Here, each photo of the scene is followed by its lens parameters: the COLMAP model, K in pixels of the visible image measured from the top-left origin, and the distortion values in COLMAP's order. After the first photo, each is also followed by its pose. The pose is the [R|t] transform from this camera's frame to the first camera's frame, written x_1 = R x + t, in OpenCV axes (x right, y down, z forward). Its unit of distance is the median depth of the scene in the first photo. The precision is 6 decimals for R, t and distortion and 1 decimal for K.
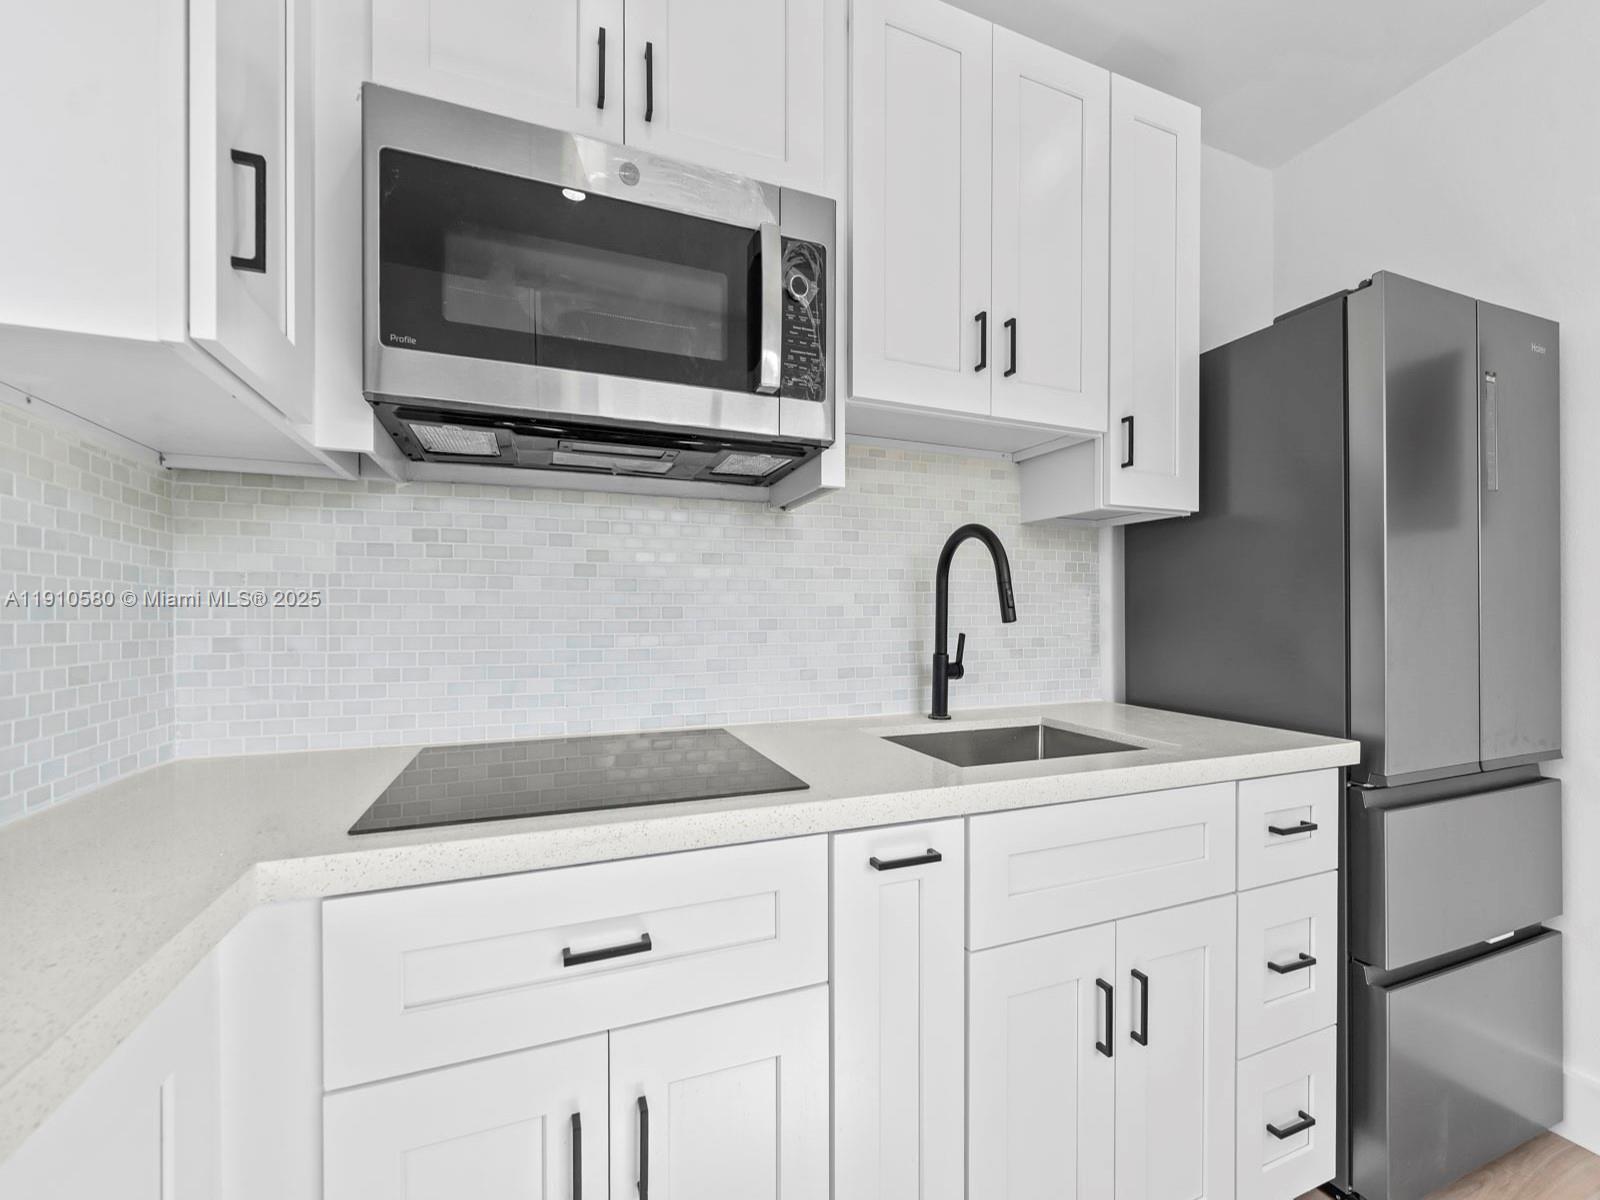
lens RADIAL K [[643.8, 0, 795.2], [0, 643.8, 611.7], [0, 0, 1]] dist [0.000006, -0.000065]
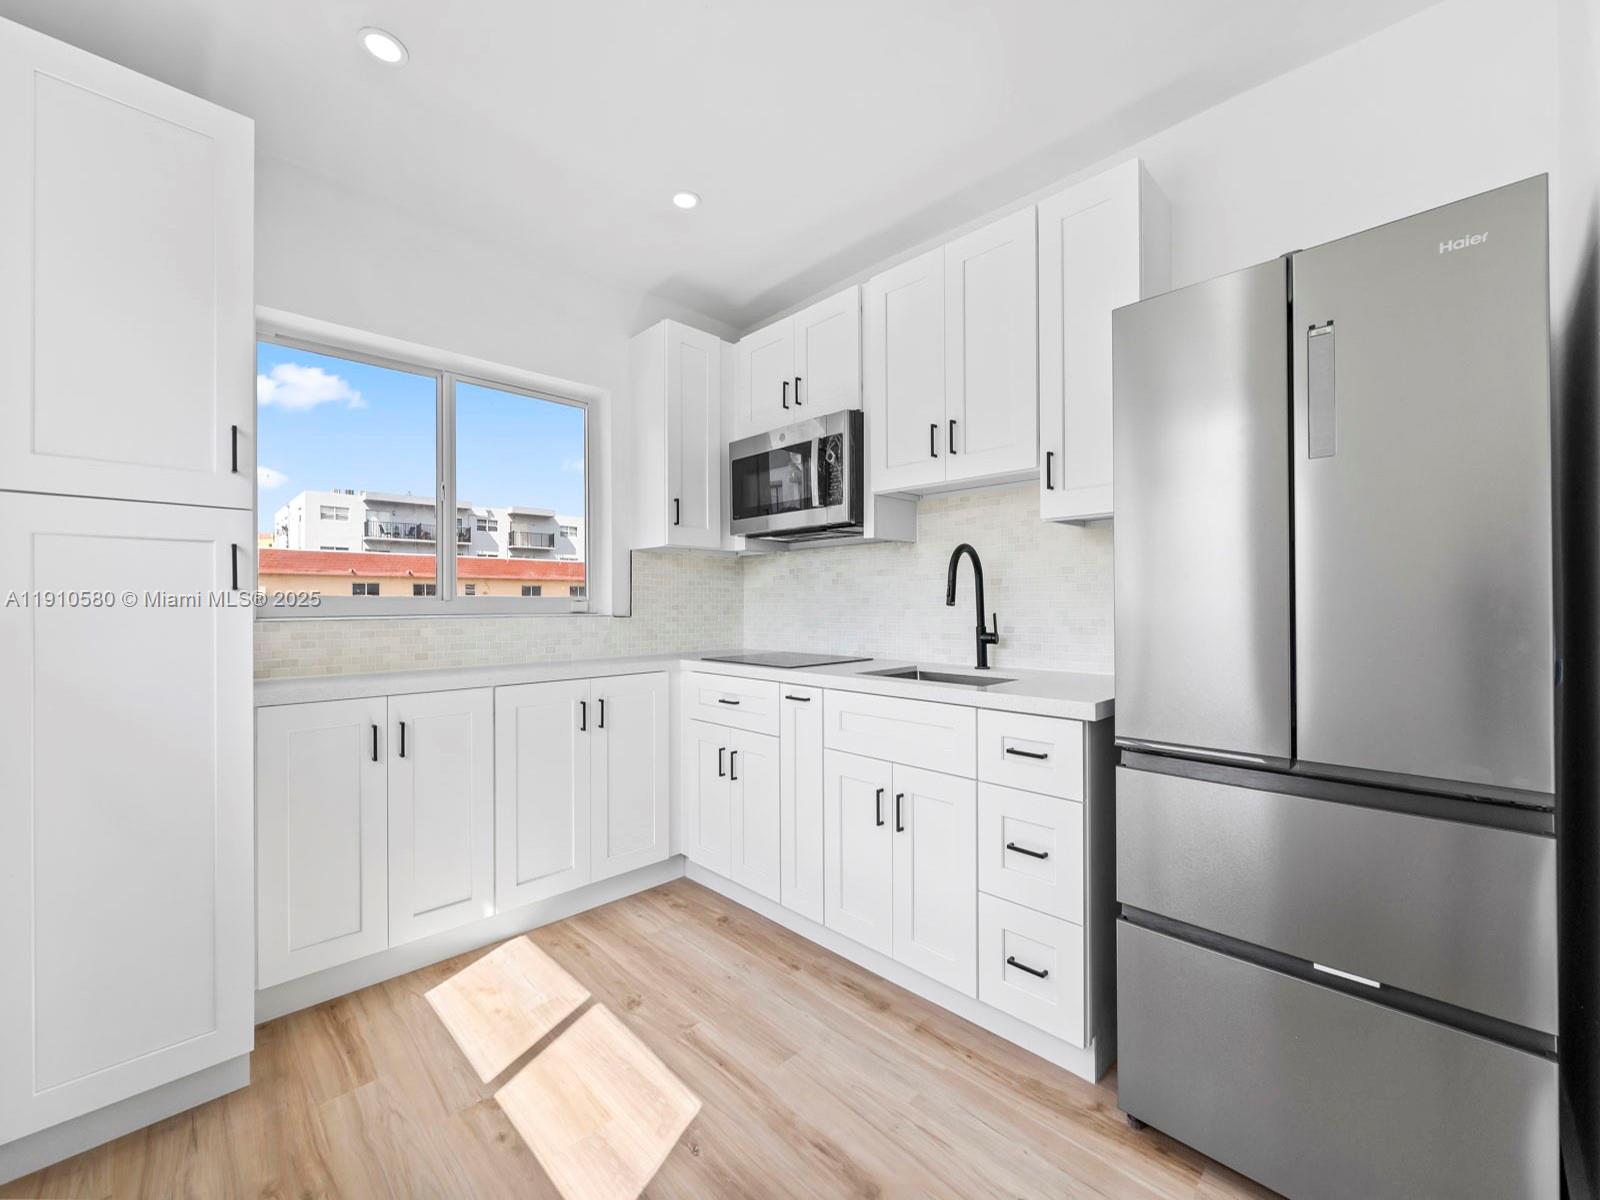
lens RADIAL K [[643.8, 0, 803.0], [0, 643.8, 599.3], [0, 0, 1]] dist [0.000006, -0.000065]
pose [[0.404625, -0.005632, -0.914465, 1.685111], [0.010275, 0.999946, -0.001612, -0.001325], [0.914425, -0.008744, 0.404661, -0.007811]]
